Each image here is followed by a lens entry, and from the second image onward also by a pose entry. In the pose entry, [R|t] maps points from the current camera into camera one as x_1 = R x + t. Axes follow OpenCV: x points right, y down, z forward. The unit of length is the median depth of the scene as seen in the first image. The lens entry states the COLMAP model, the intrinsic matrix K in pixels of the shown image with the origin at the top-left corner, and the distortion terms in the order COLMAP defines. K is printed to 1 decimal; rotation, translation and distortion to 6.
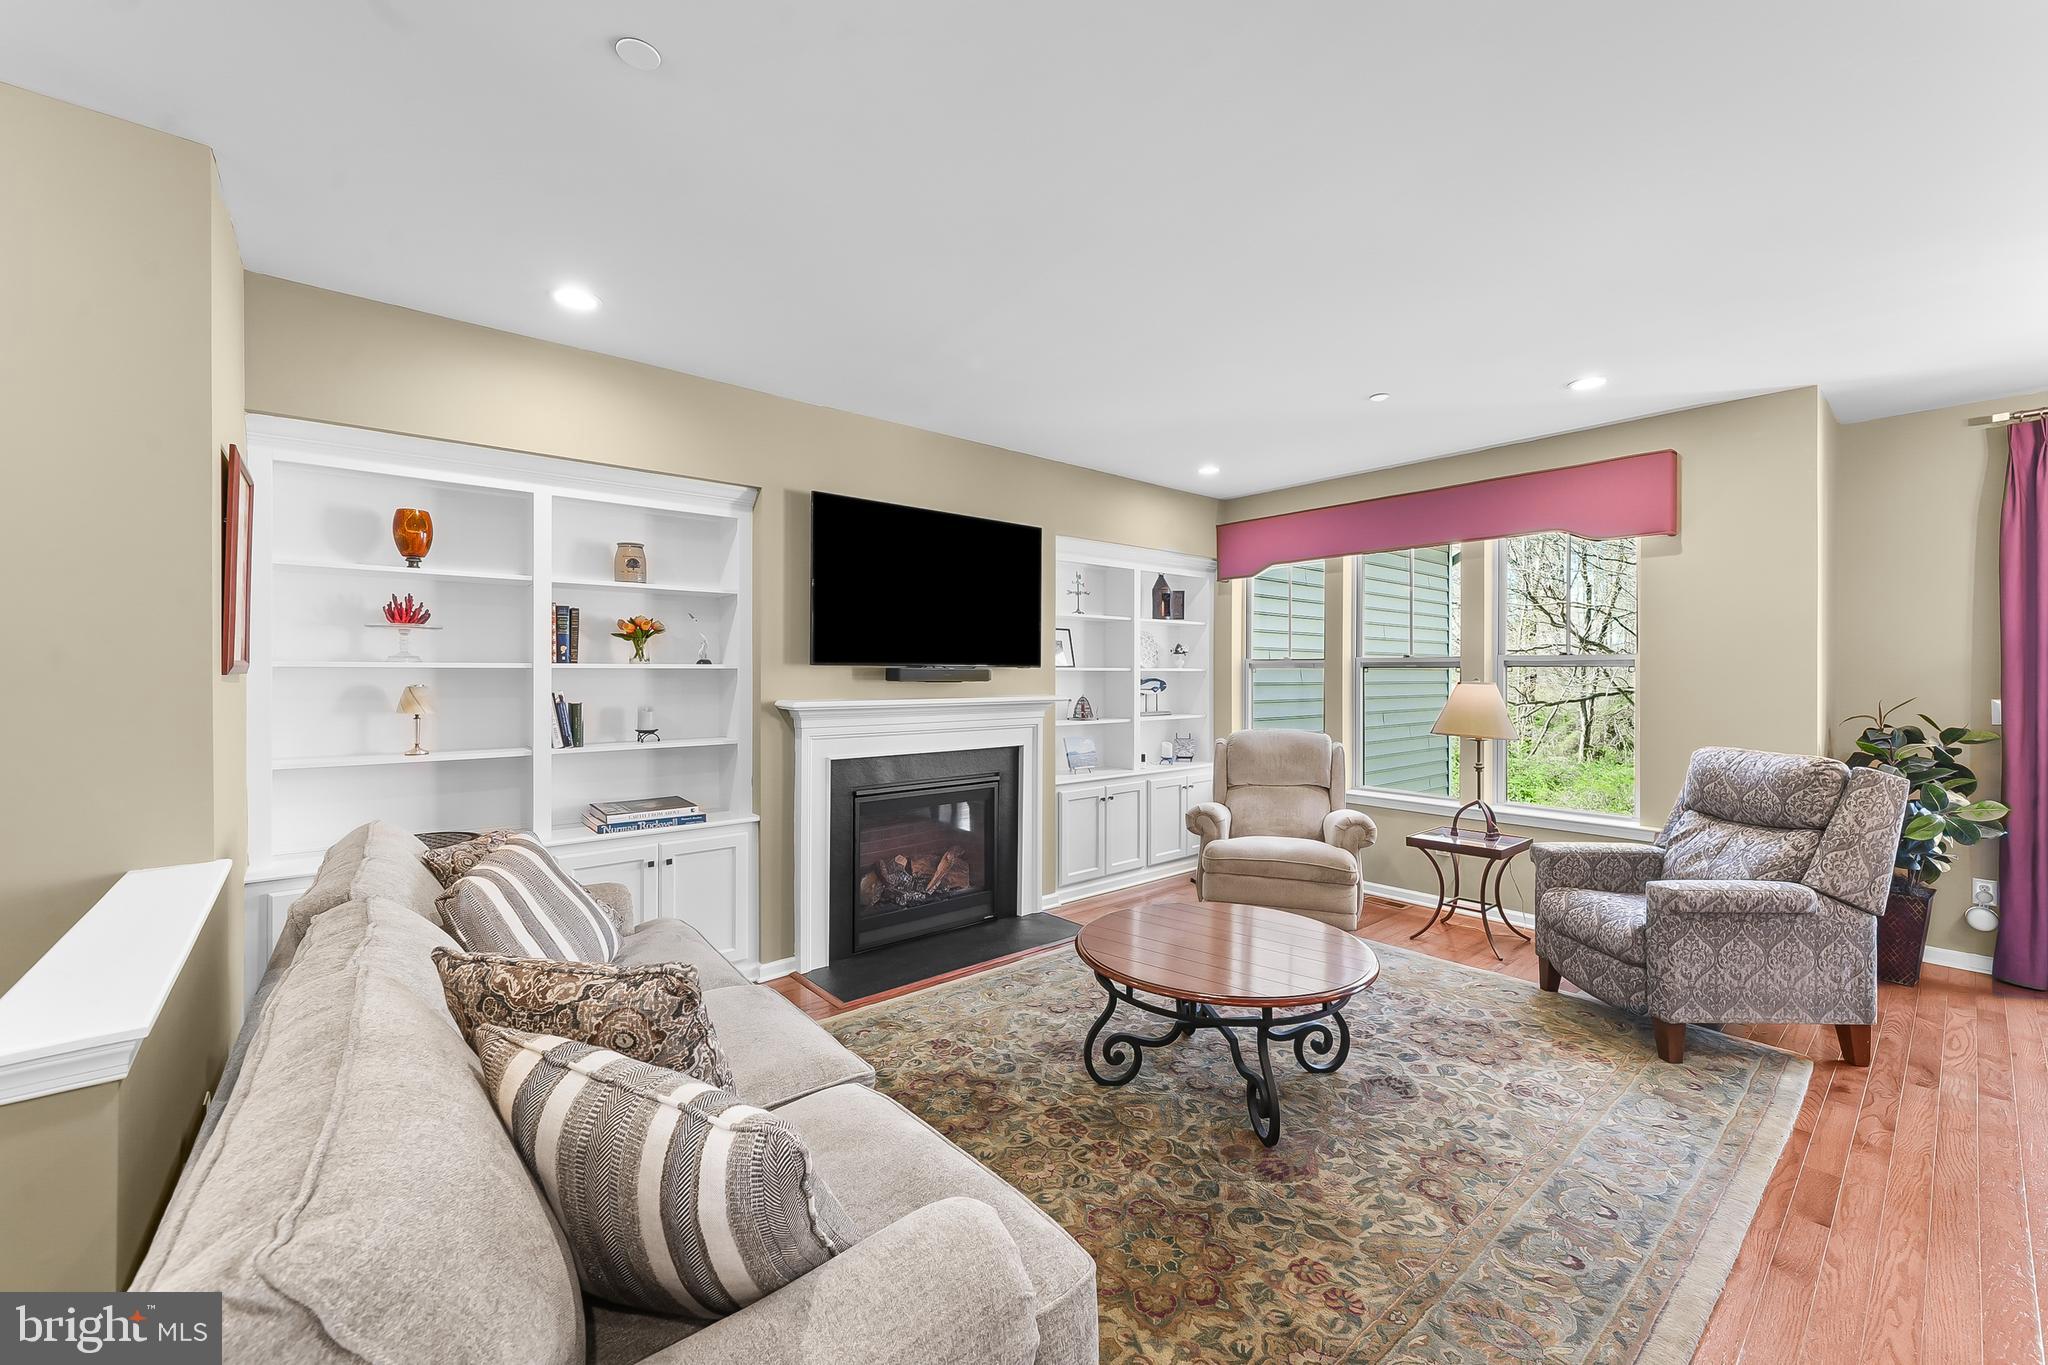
lens RADIAL K [[814.3, 0, 1025.5], [0, 814.3, 675.8], [0, 0, 1]] dist [0.001208, 0.000046]
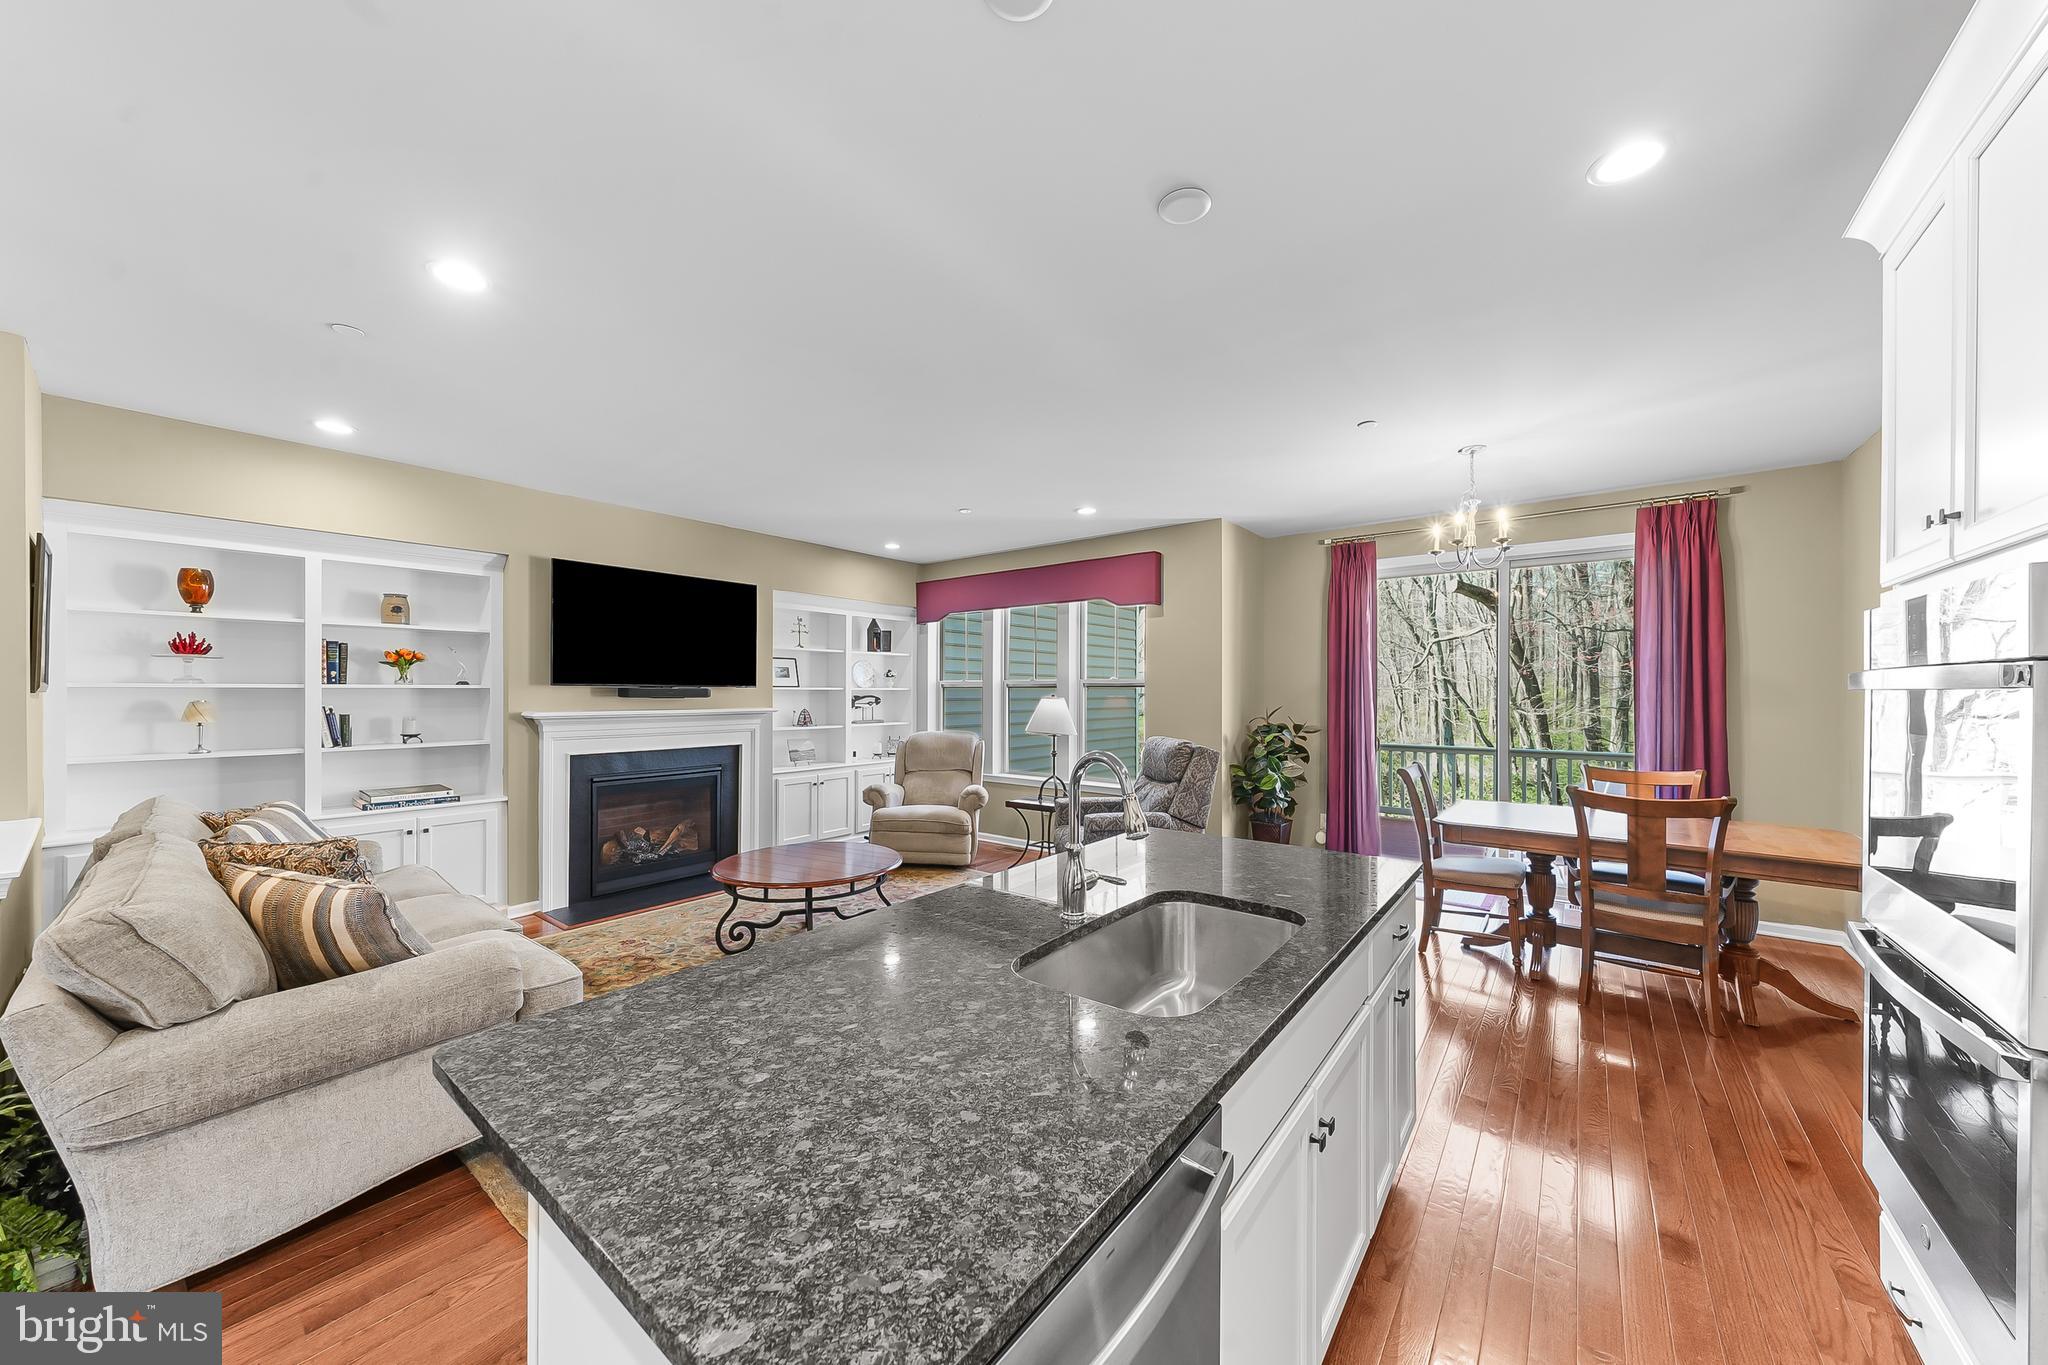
lens RADIAL K [[711.1, 0, 1016.9], [0, 711.1, 693.7], [0, 0, 1]] dist [-0.000072, 0.000395]
pose [[0.979467, -0.000701, 0.201603, 0.265277], [0.000656, 1.000000, 0.000287, 0.000434], [-0.201604, -0.000149, 0.979467, -0.331150]]
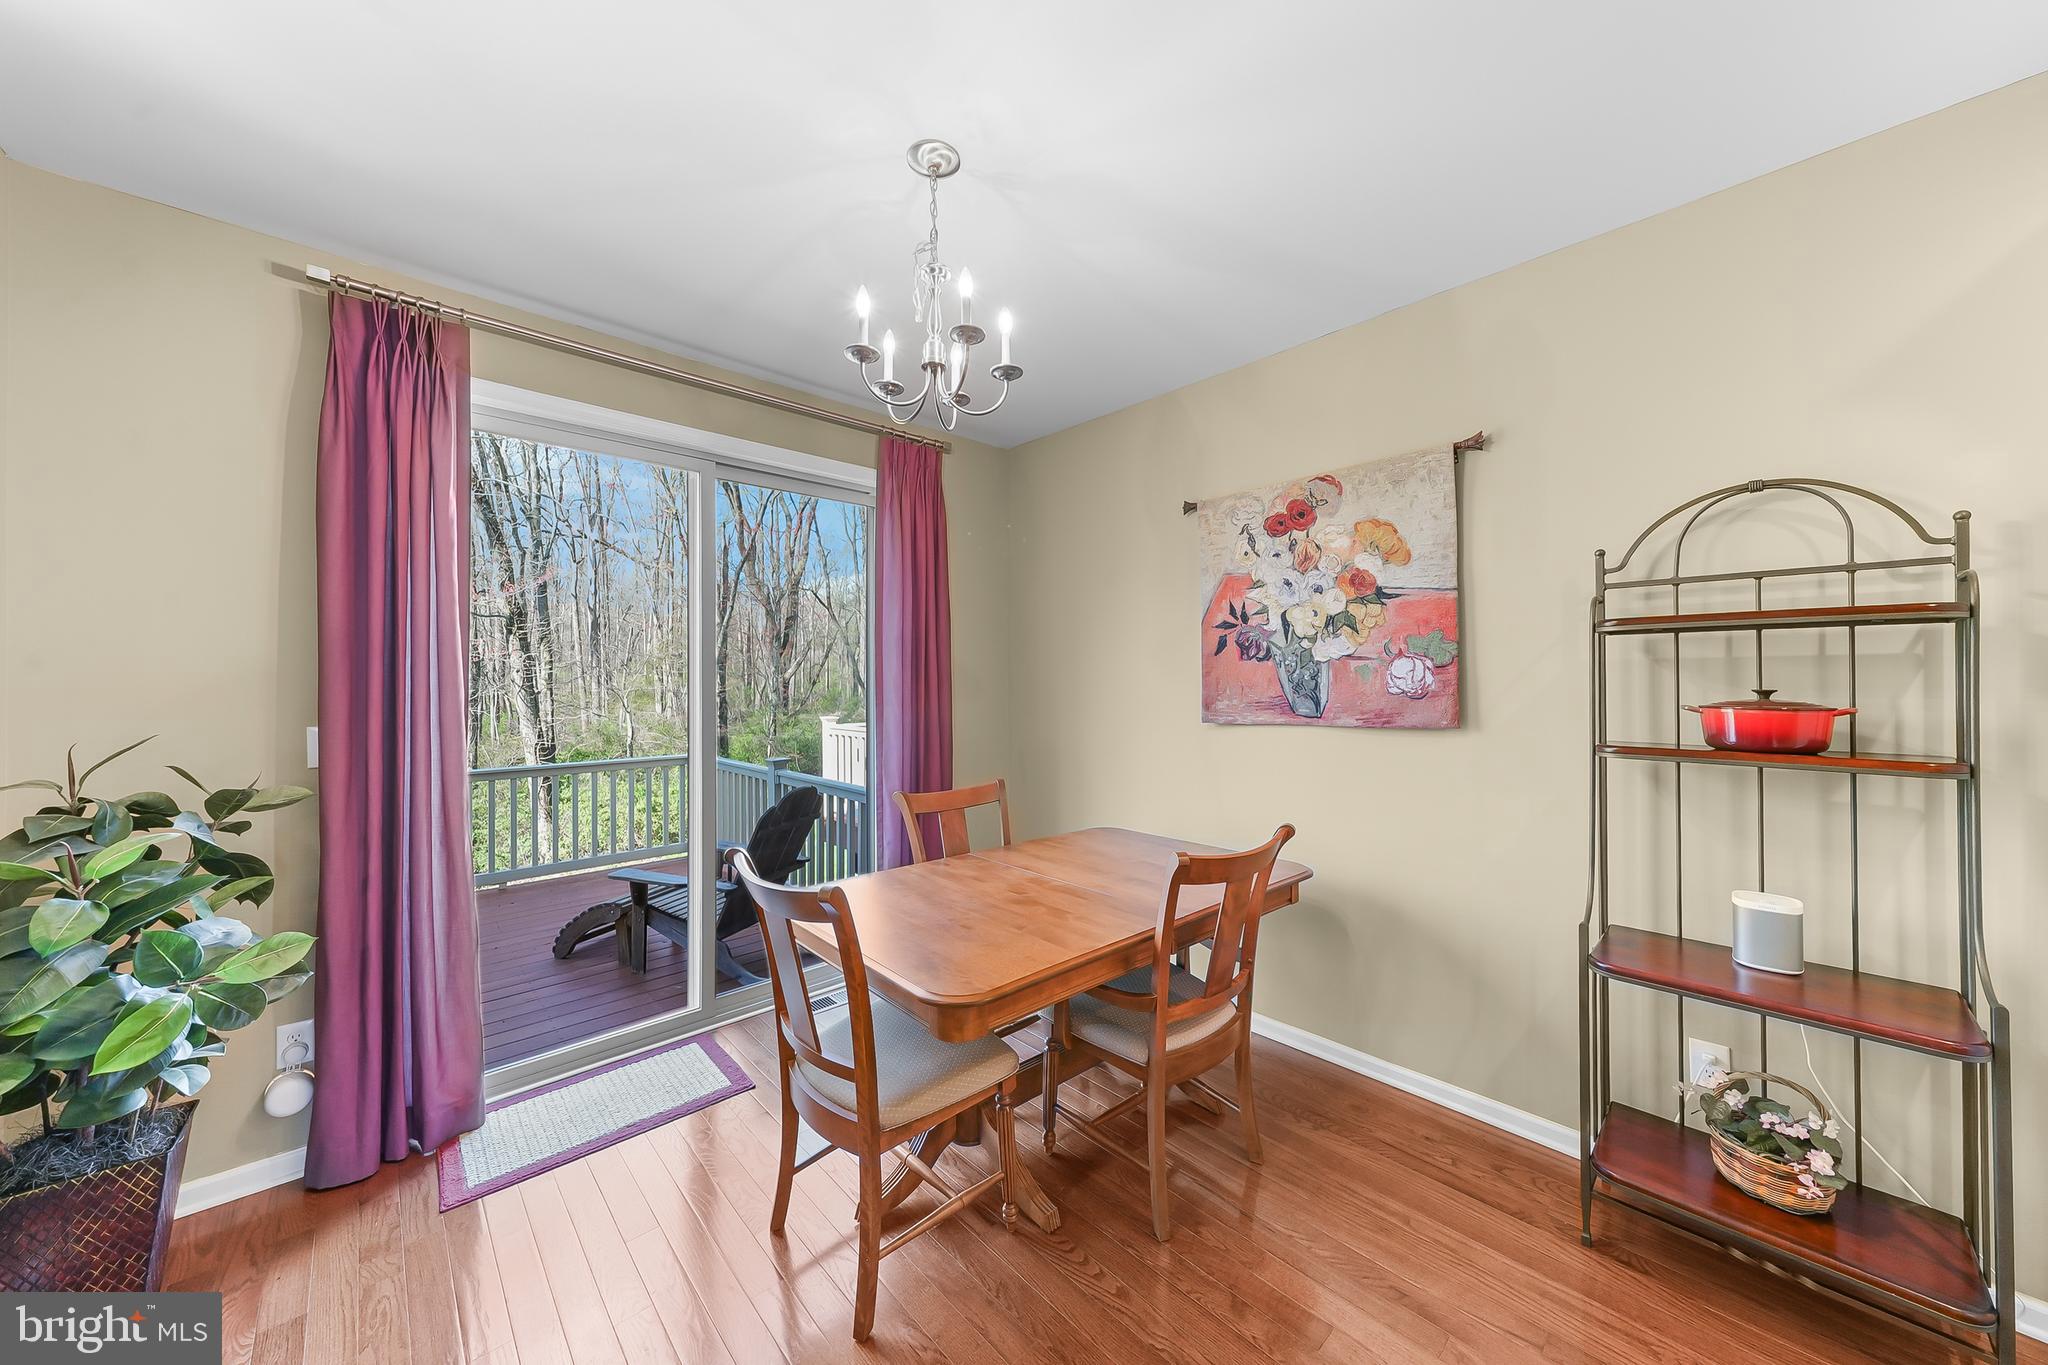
lens RADIAL K [[711.1, 0, 1020.4], [0, 711.1, 682.4], [0, 0, 1]] dist [-0.000072, 0.000395]
pose [[-0.050701, 0.005516, 0.998699, 0.645203], [0.003104, 0.999981, -0.005366, -0.000795], [-0.998709, 0.002828, -0.050717, 0.507376]]
